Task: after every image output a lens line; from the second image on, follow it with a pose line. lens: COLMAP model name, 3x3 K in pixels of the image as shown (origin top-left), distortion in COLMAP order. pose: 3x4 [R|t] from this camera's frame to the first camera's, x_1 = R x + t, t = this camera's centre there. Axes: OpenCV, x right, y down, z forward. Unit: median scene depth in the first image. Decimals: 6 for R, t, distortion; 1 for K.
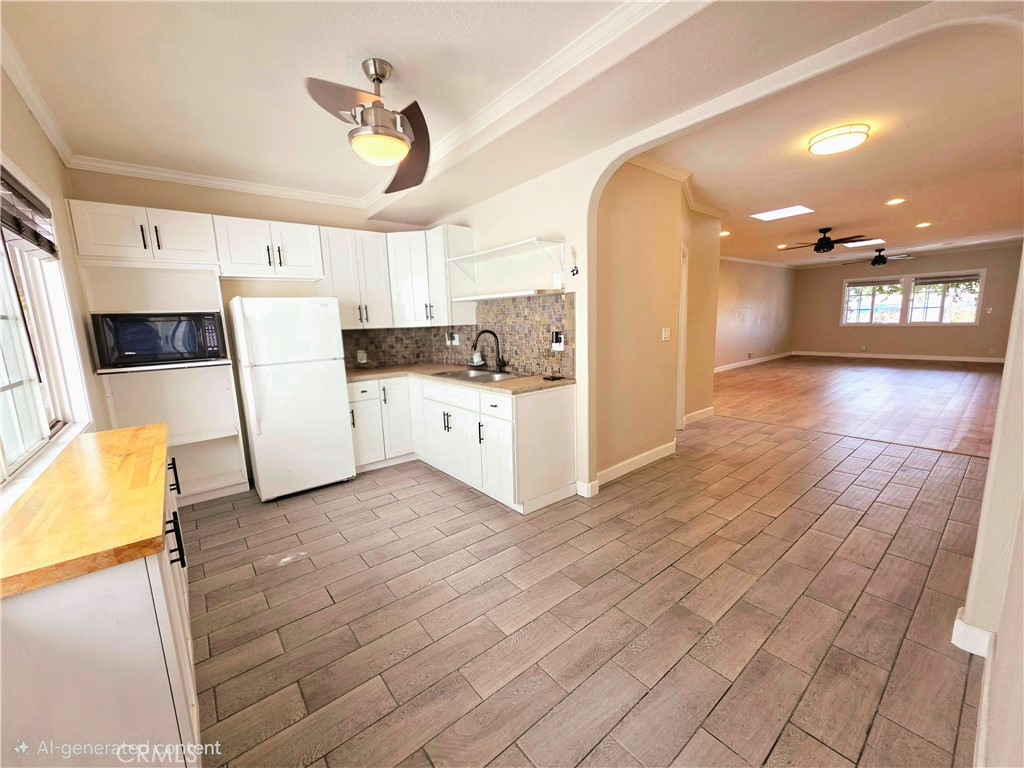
lens RADIAL K [[407.8, 0, 514.3], [0, 407.8, 383.5], [0, 0, 1]] dist [-0.001684, -0.000335]
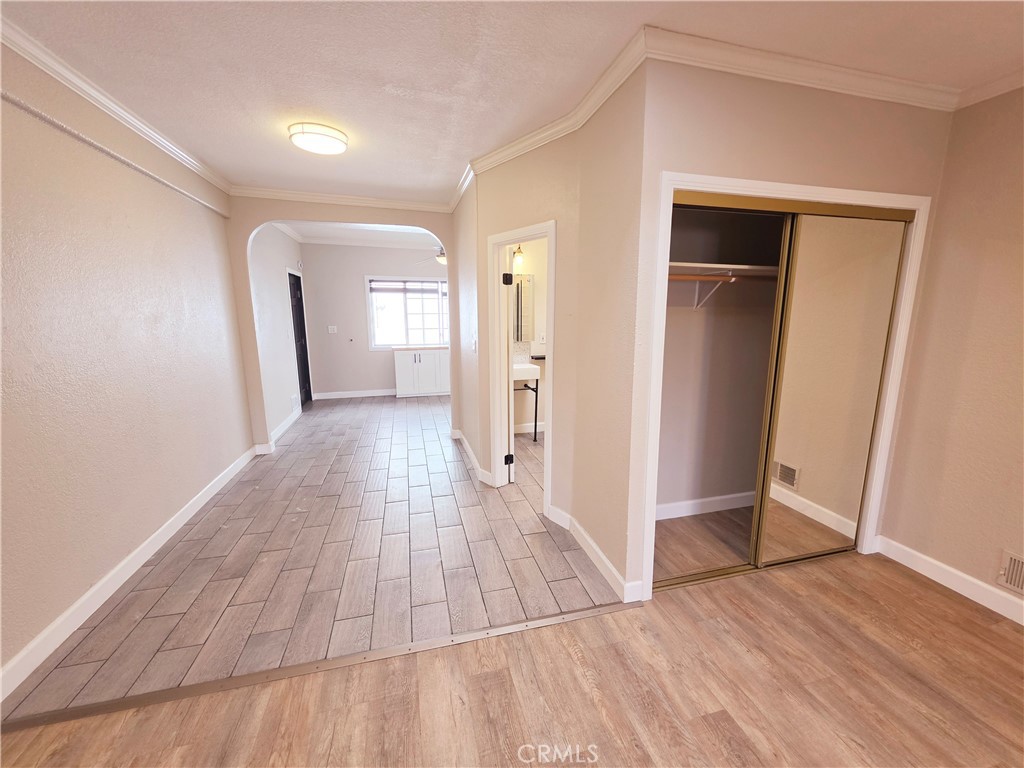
lens RADIAL K [[407.8, 0, 518.2], [0, 407.8, 388.8], [0, 0, 1]] dist [-0.001684, -0.000335]
pose [[-0.402927, 0.202545, -0.892538, 0.491689], [-0.128262, 0.953084, 0.274188, -0.123533], [0.906200, 0.224956, -0.358045, 0.594195]]
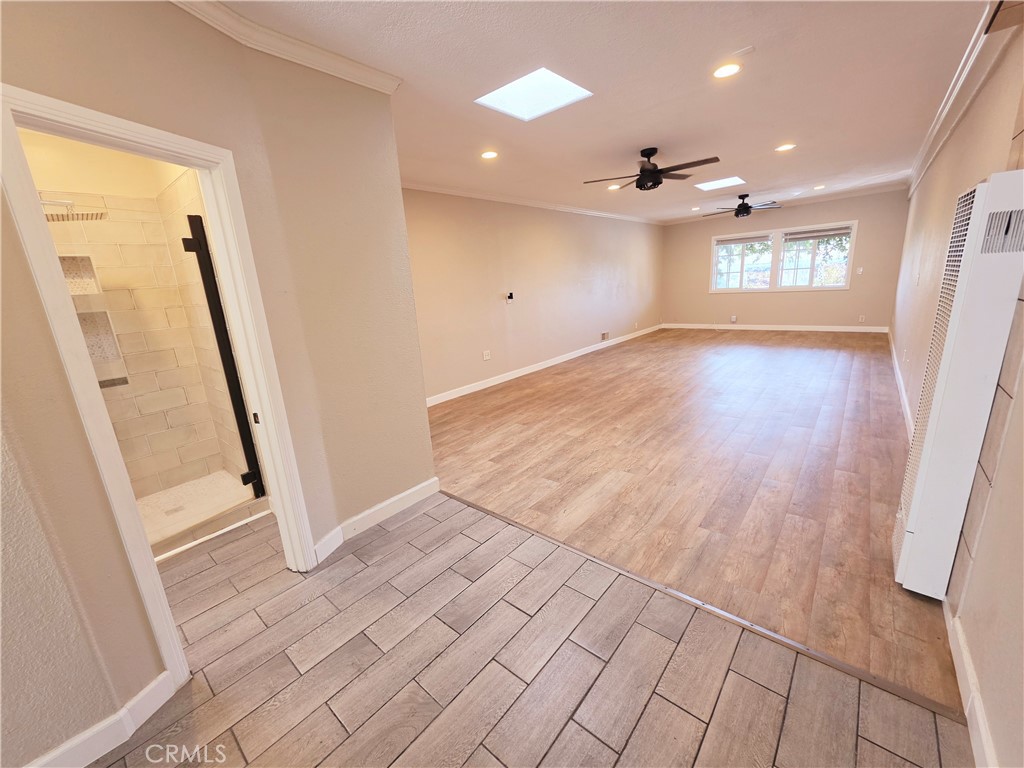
lens RADIAL K [[407.8, 0, 510.4], [0, 407.8, 384.4], [0, 0, 1]] dist [-0.001684, -0.000335]
pose [[0.983651, -0.073514, 0.164400, 0.296443], [0.060037, 0.994528, 0.085499, -0.061069], [-0.169786, -0.074231, 0.982681, 0.274617]]
